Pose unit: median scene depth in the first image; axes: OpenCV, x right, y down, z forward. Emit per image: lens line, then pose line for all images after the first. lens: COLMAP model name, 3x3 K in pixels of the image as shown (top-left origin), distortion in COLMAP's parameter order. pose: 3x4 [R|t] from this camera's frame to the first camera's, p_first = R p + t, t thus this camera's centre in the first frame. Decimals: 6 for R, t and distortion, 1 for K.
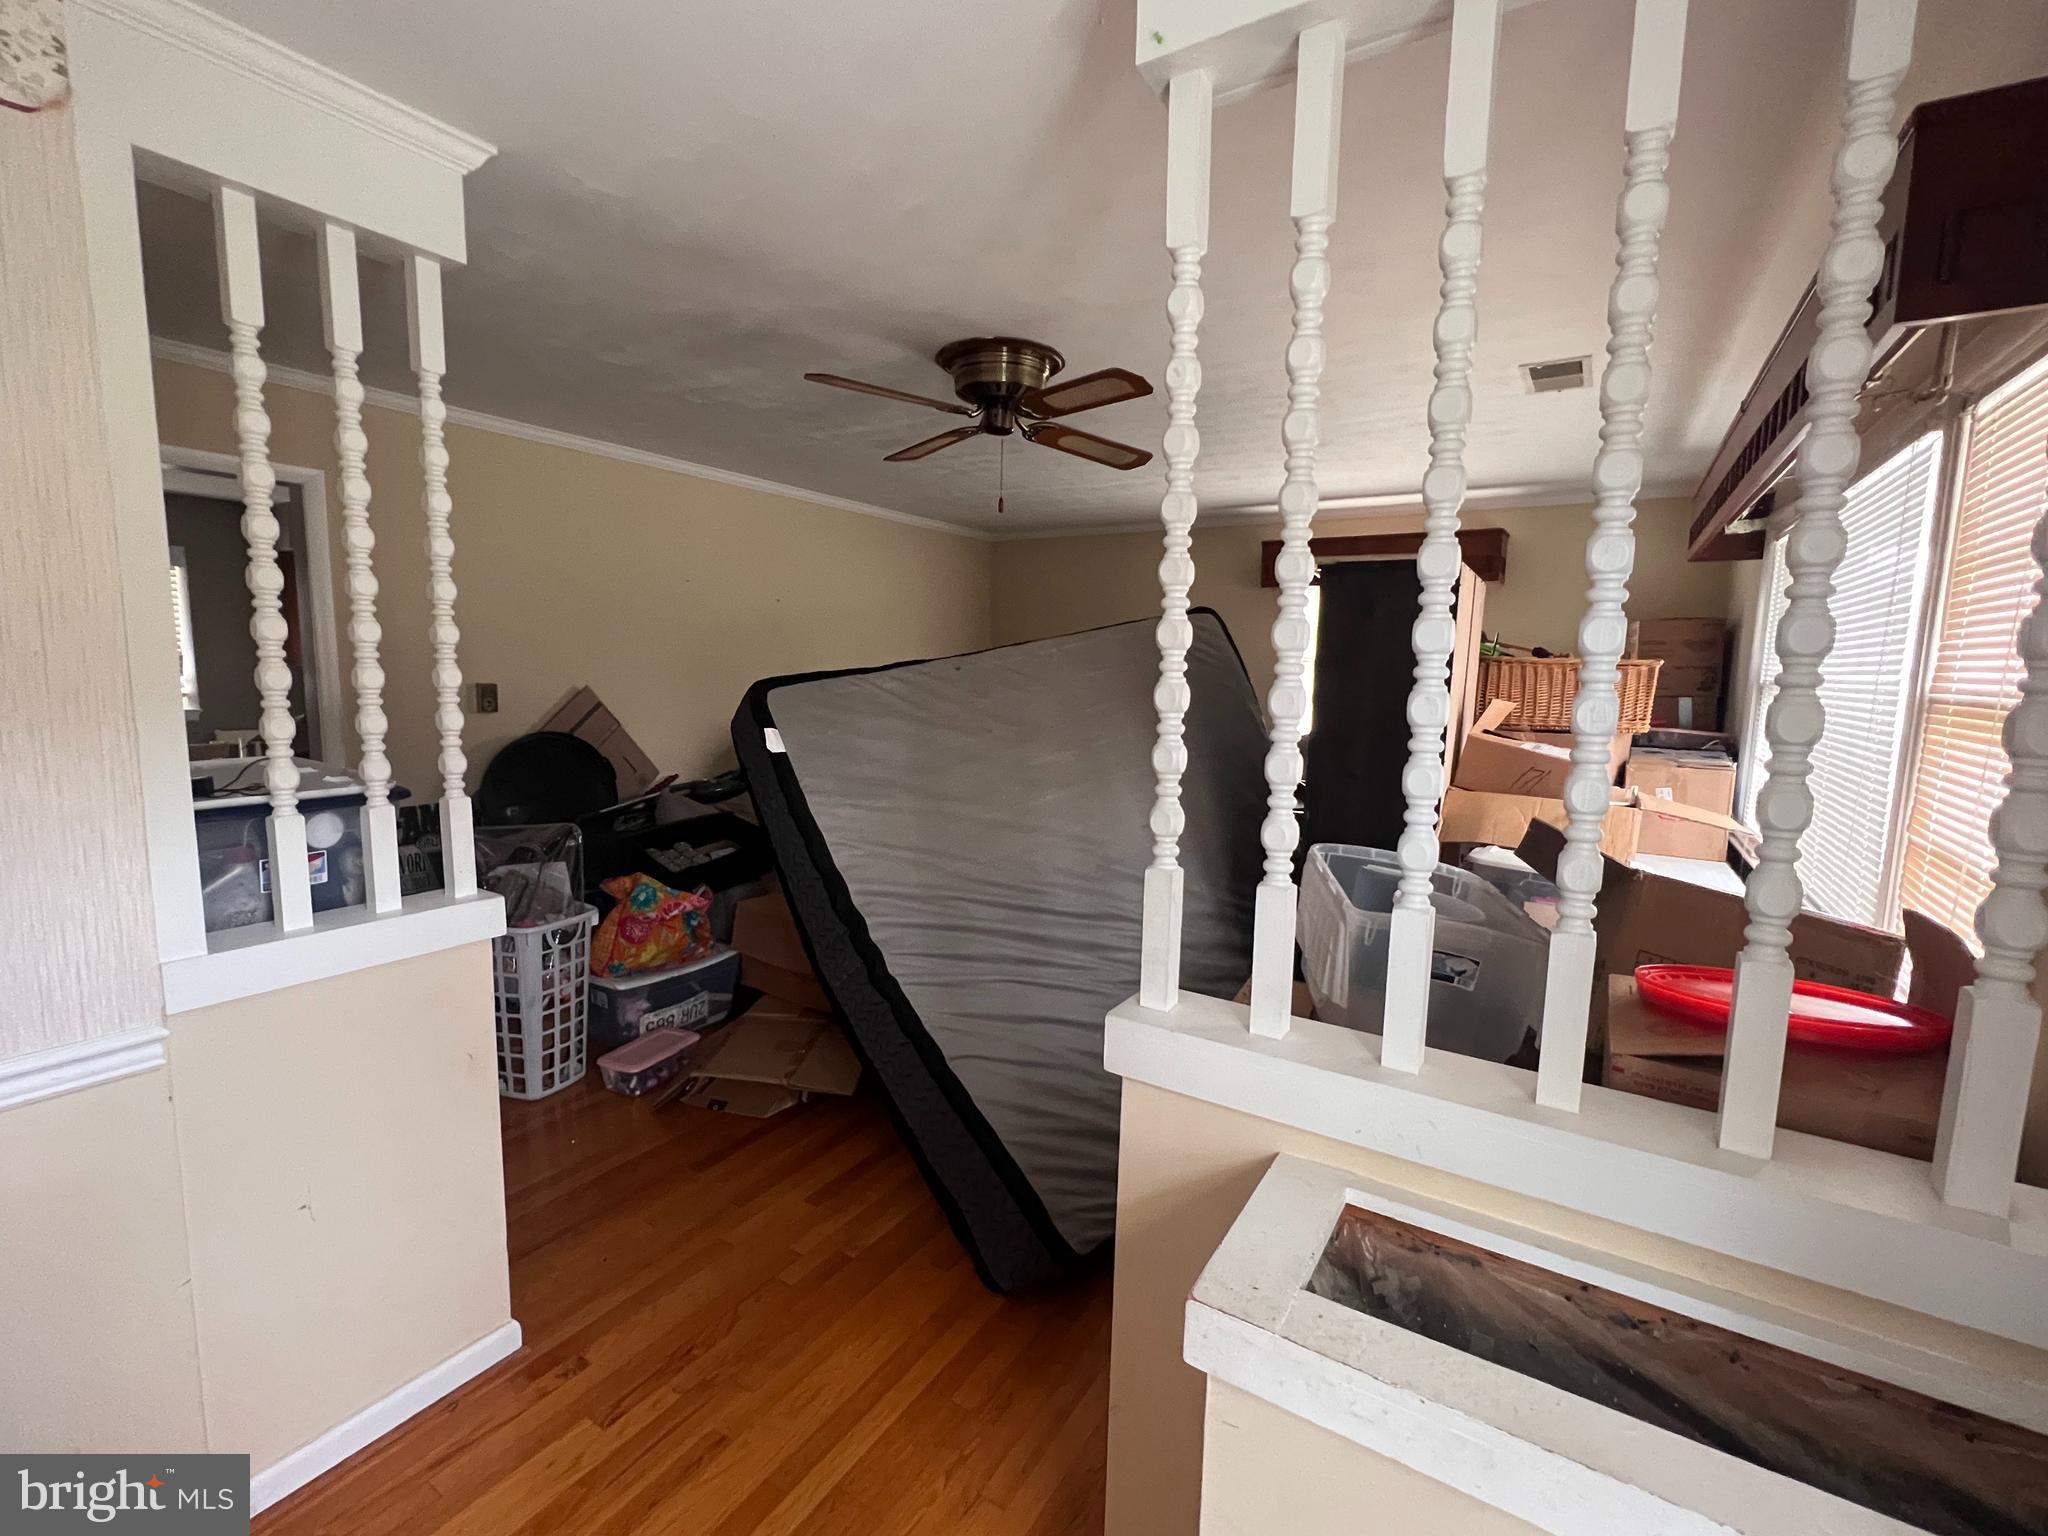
lens RADIAL K [[895.2, 0, 1025.2], [0, 895.2, 770.4], [0, 0, 1]] dist [-0.001046, 0.000384]
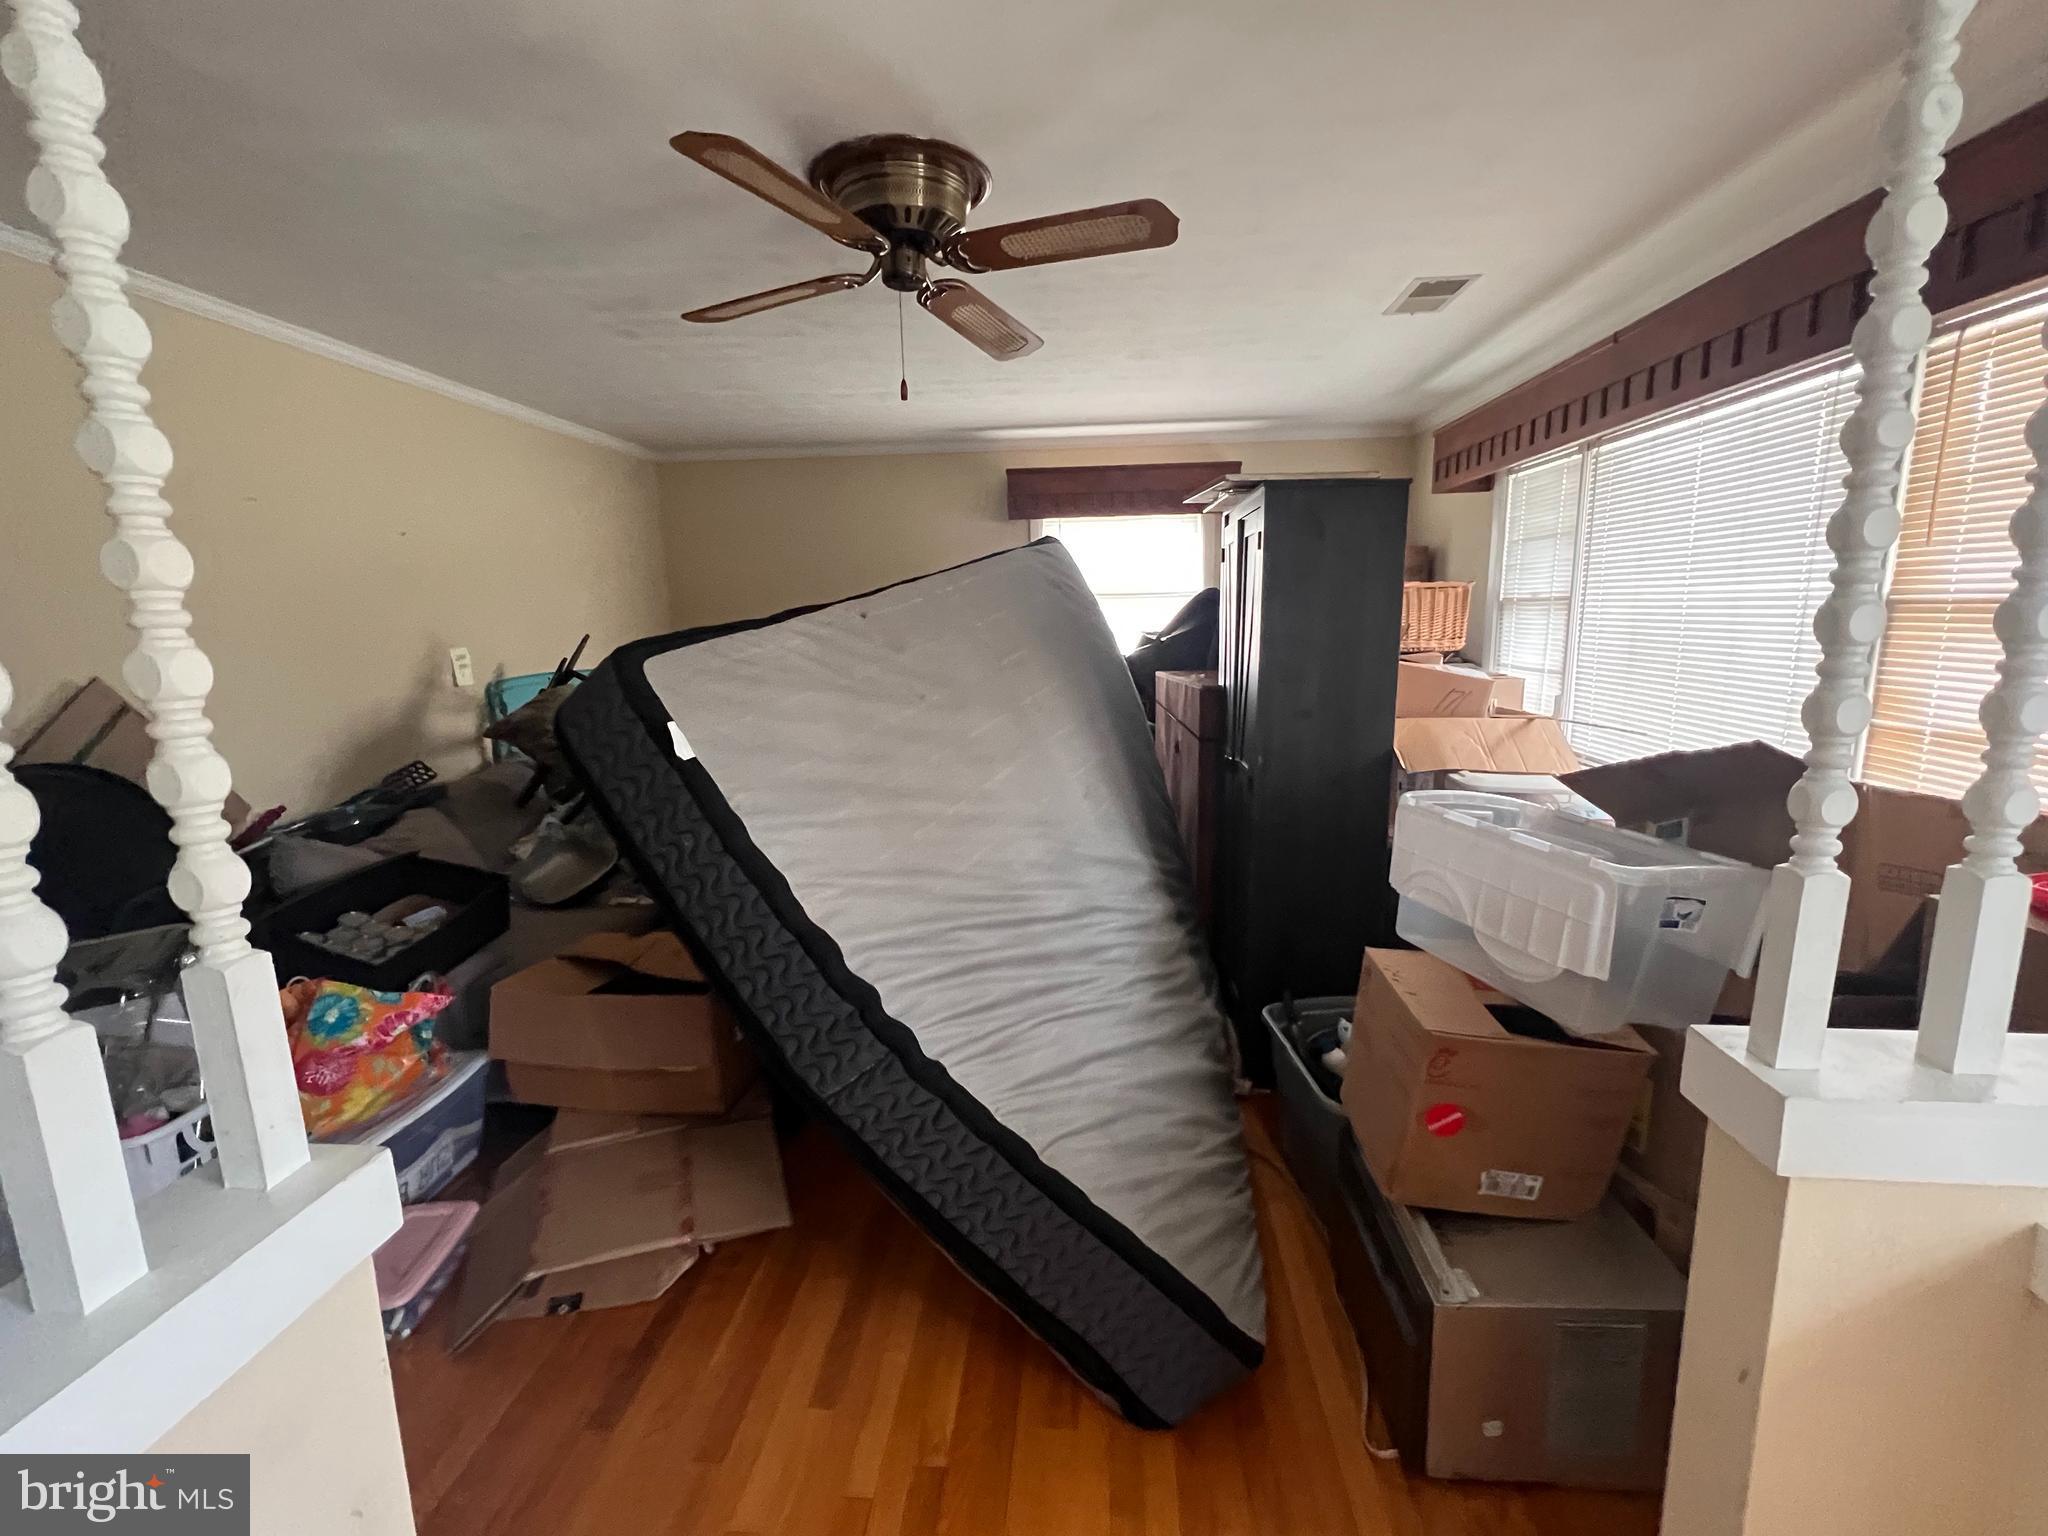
lens RADIAL K [[895.2, 0, 1025.2], [0, 895.2, 769.6], [0, 0, 1]] dist [-0.001046, 0.000384]
pose [[0.887451, -0.117832, 0.445585, -0.311716], [0.092237, 0.992615, 0.078786, -0.035983], [-0.451578, -0.028820, 0.891766, 0.297849]]
